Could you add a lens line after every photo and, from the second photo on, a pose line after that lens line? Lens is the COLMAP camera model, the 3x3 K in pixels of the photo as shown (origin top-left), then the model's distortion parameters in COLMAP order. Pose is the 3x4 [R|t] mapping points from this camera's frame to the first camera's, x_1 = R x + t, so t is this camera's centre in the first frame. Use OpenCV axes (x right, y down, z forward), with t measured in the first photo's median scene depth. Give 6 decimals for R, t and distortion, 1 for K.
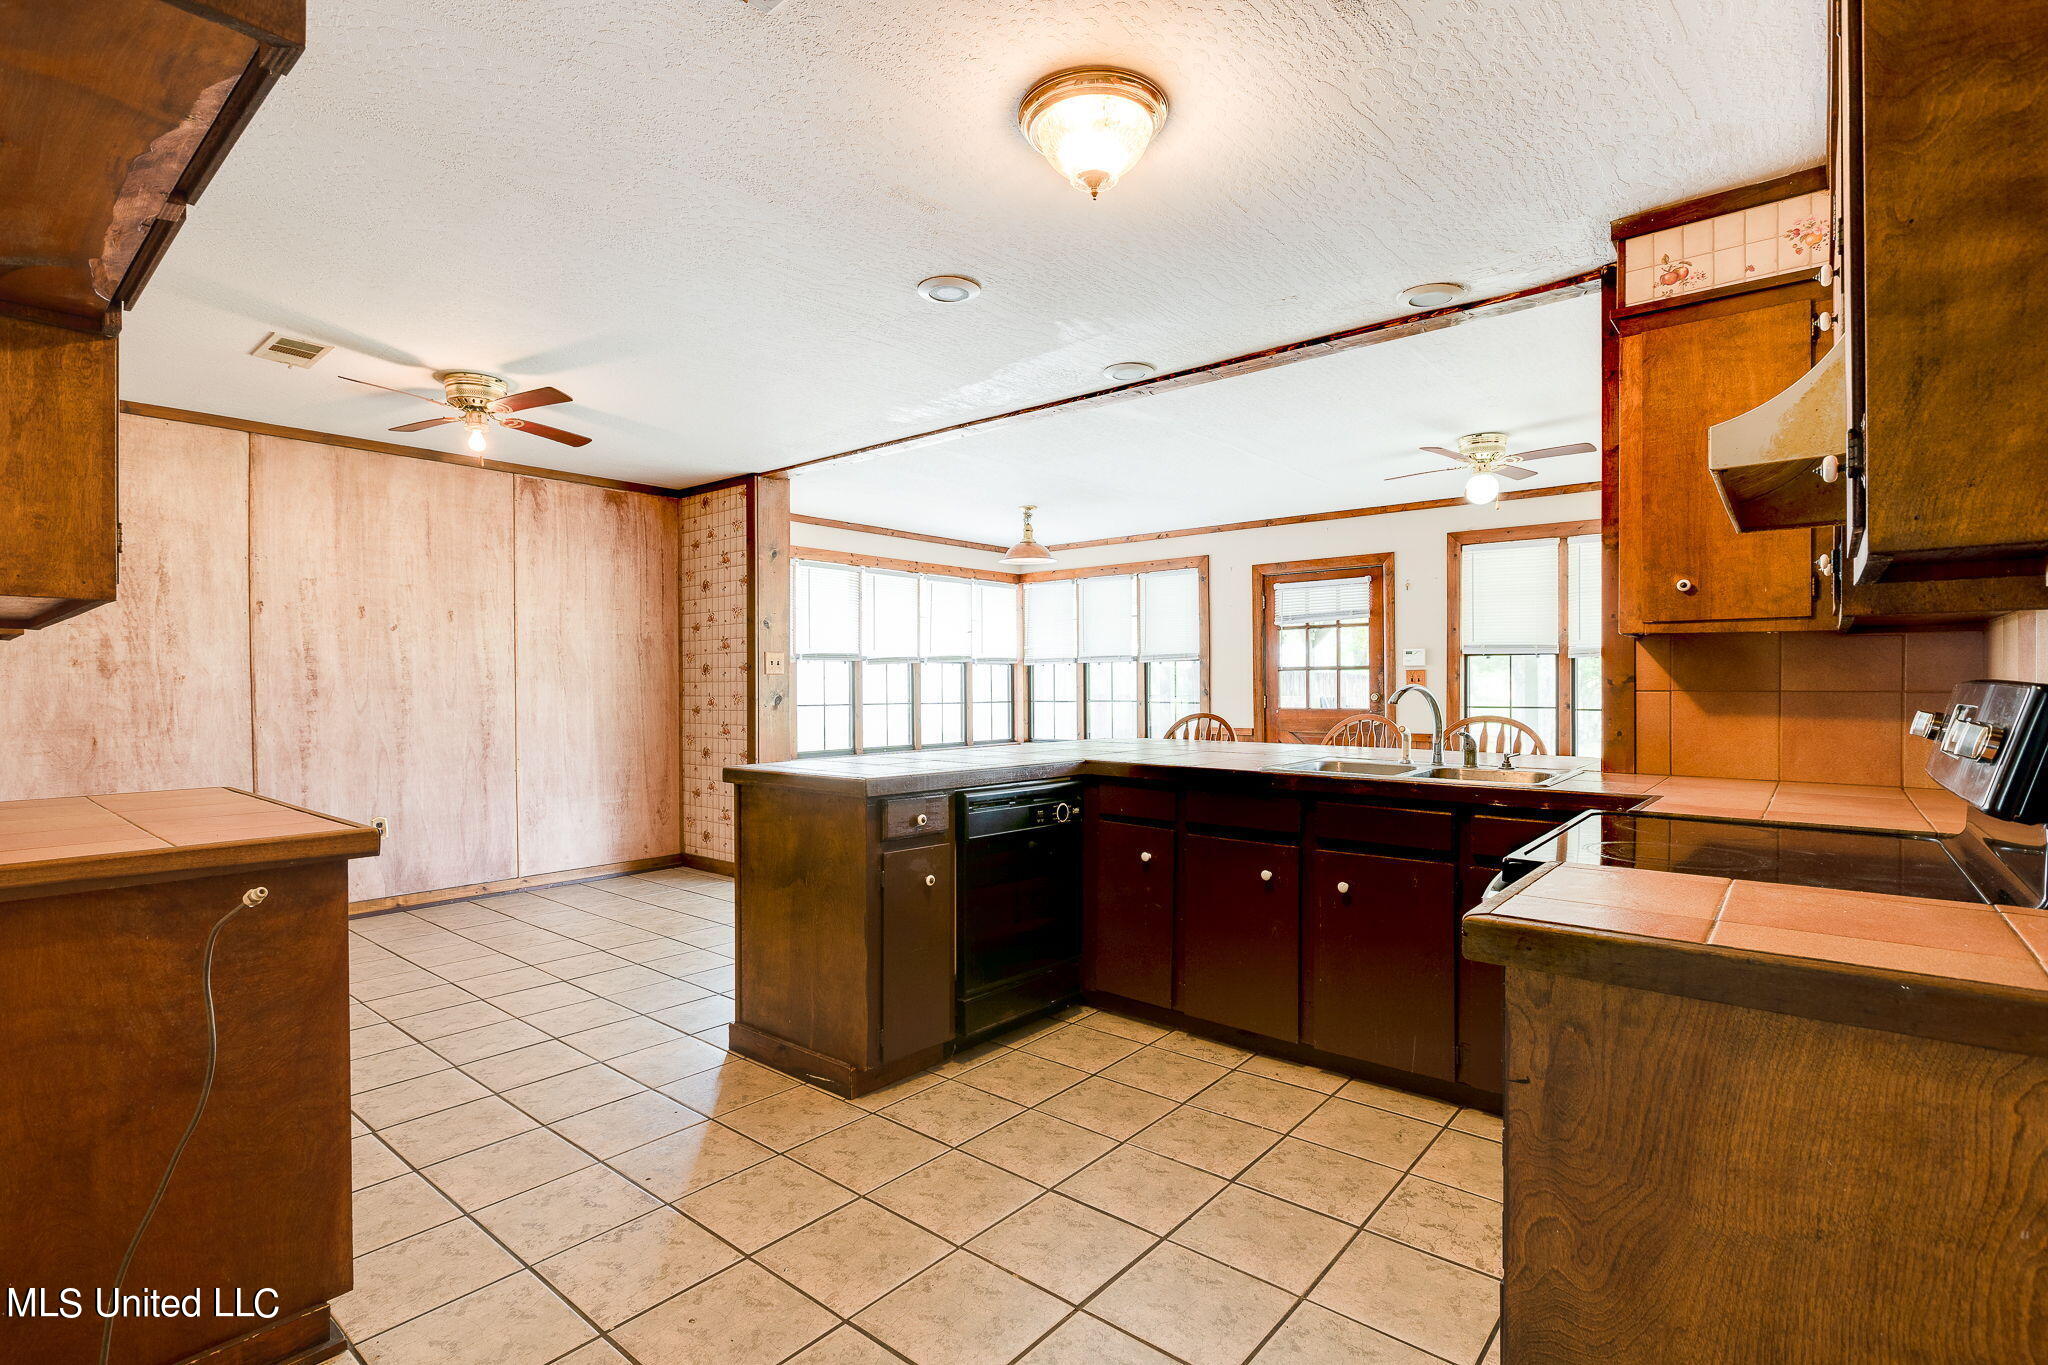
lens RADIAL K [[960.1, 0, 1014.0], [0, 960.1, 686.7], [0, 0, 1]] dist [-0.001822, -0.001657]
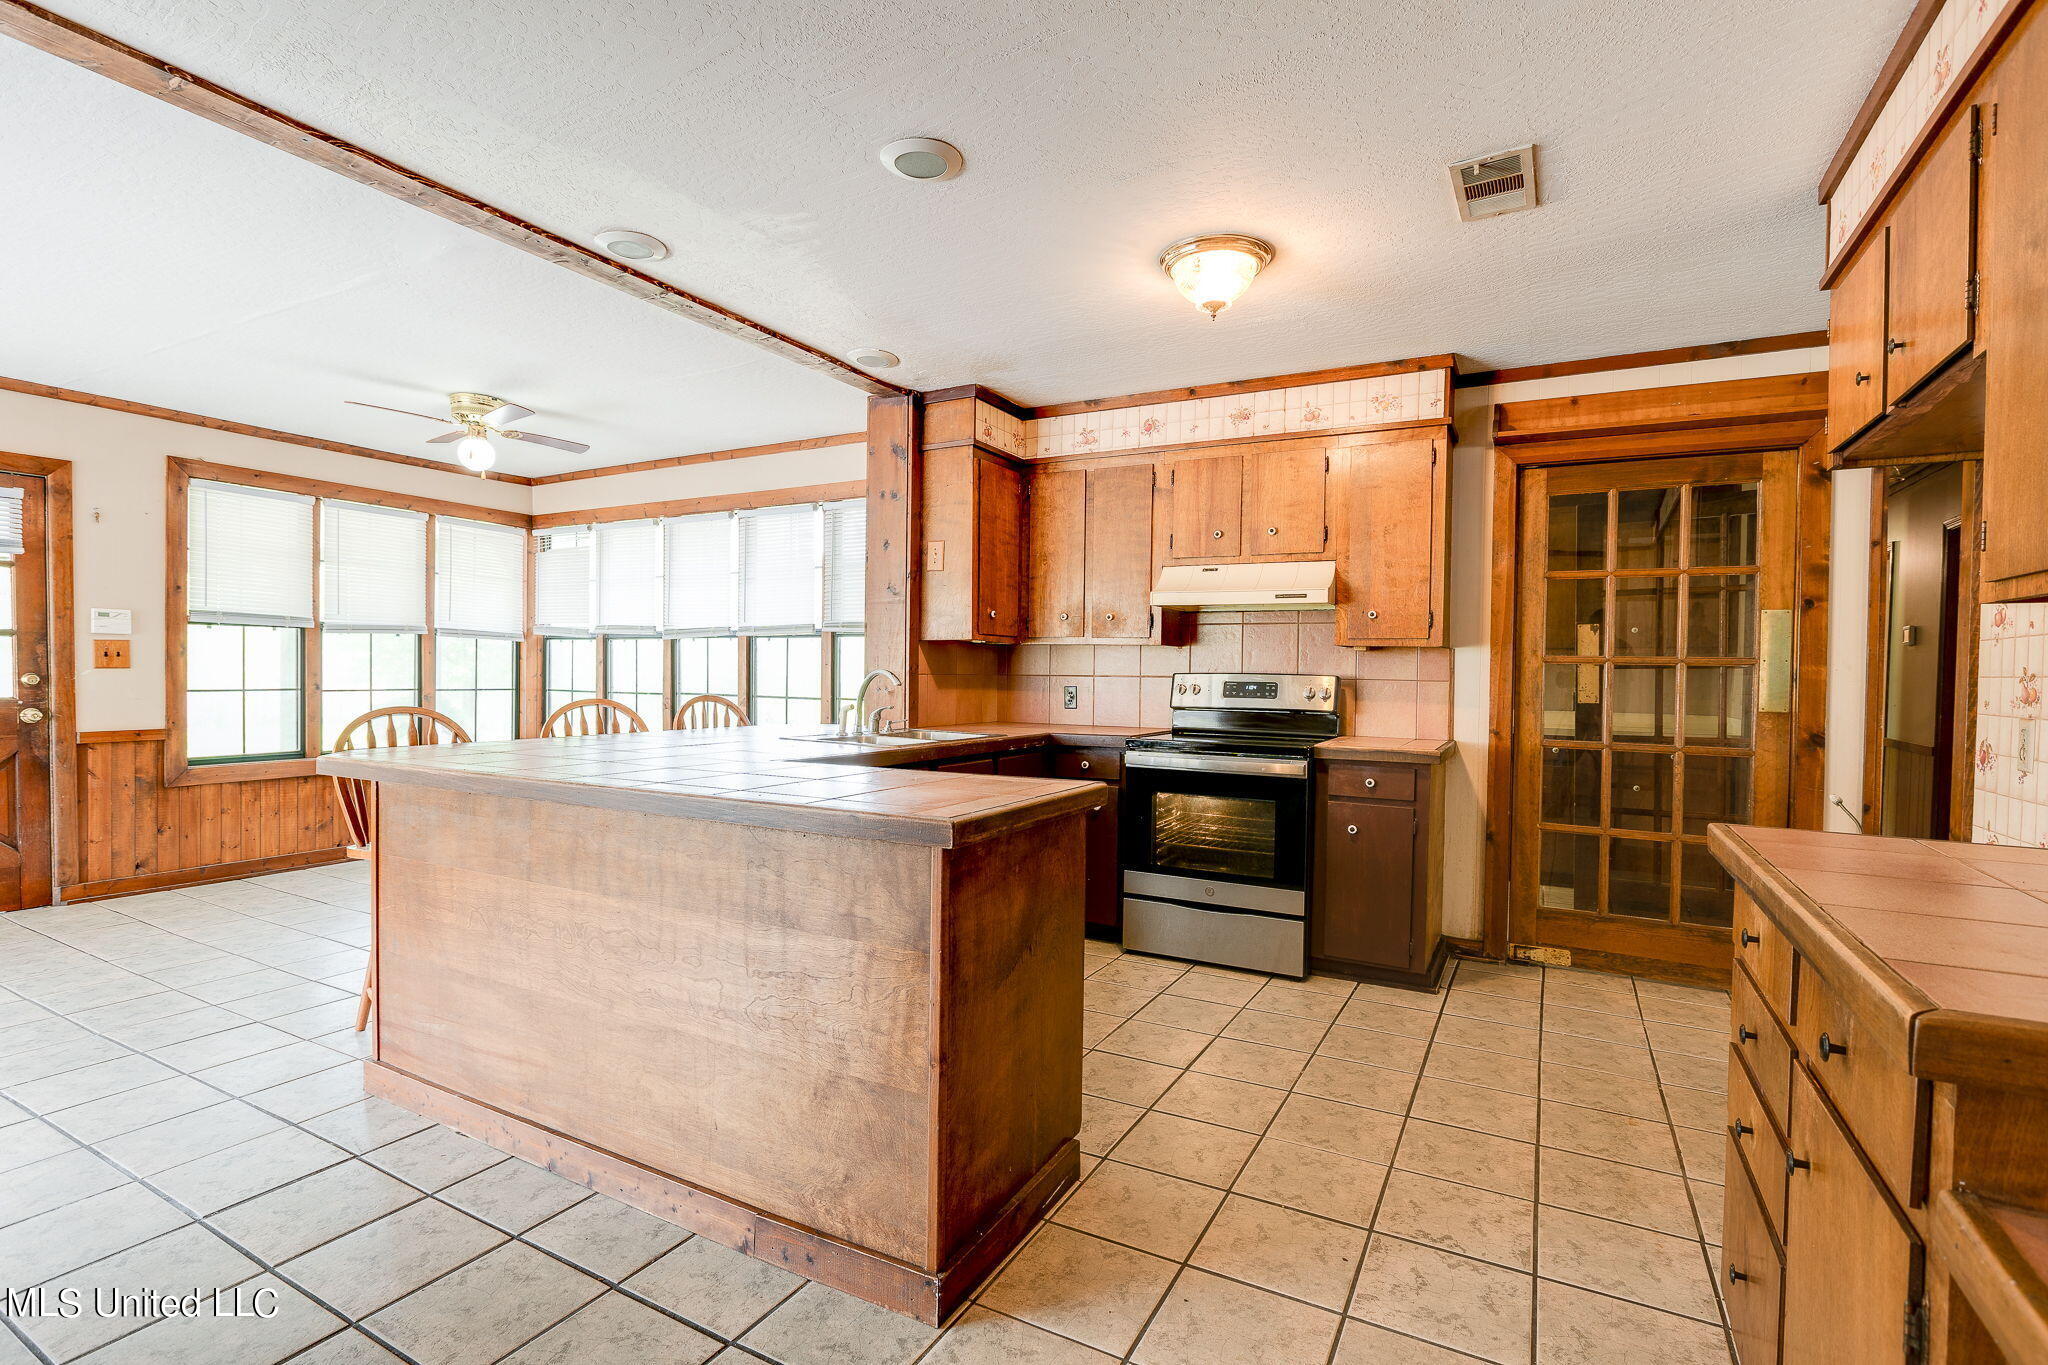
lens RADIAL K [[960.1, 0, 1014.0], [0, 960.1, 686.7], [0, 0, 1]] dist [-0.001822, -0.001657]
pose [[-0.188507, -0.019343, 0.981881, -0.549593], [-0.009773, 0.999793, 0.017819, -0.003256], [-0.982023, -0.006236, -0.188657, 0.693685]]
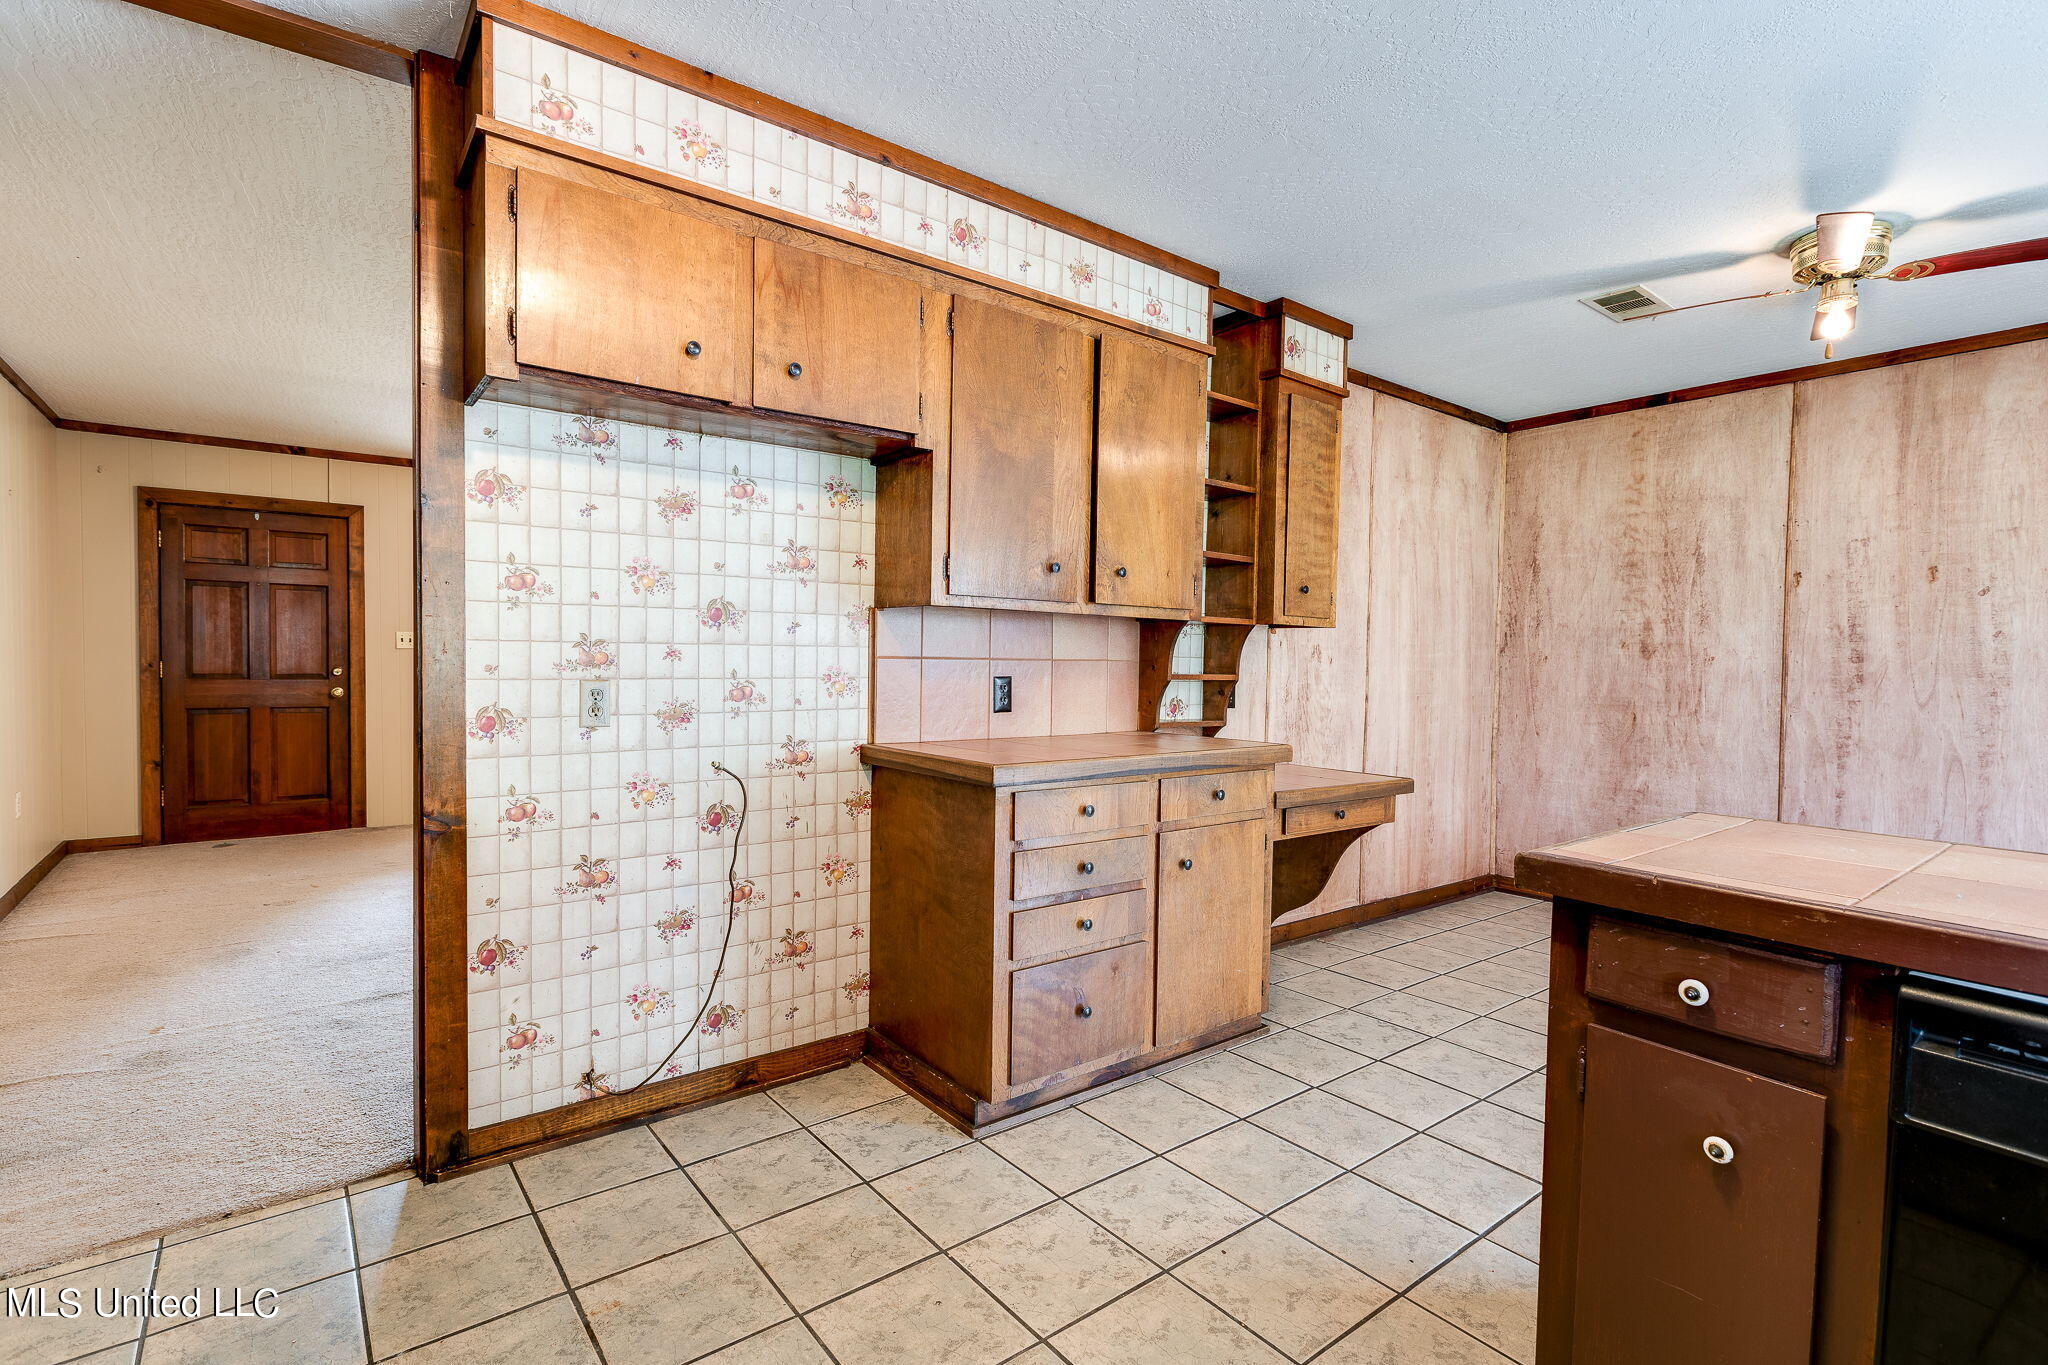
lens RADIAL K [[960.1, 0, 1014.0], [0, 960.1, 686.7], [0, 0, 1]] dist [-0.001822, -0.001657]
pose [[-0.211110, 0.031010, -0.976970, 0.219068], [-0.018341, 0.999195, 0.035679, -0.002755], [0.977290, 0.025451, -0.210371, 0.470390]]
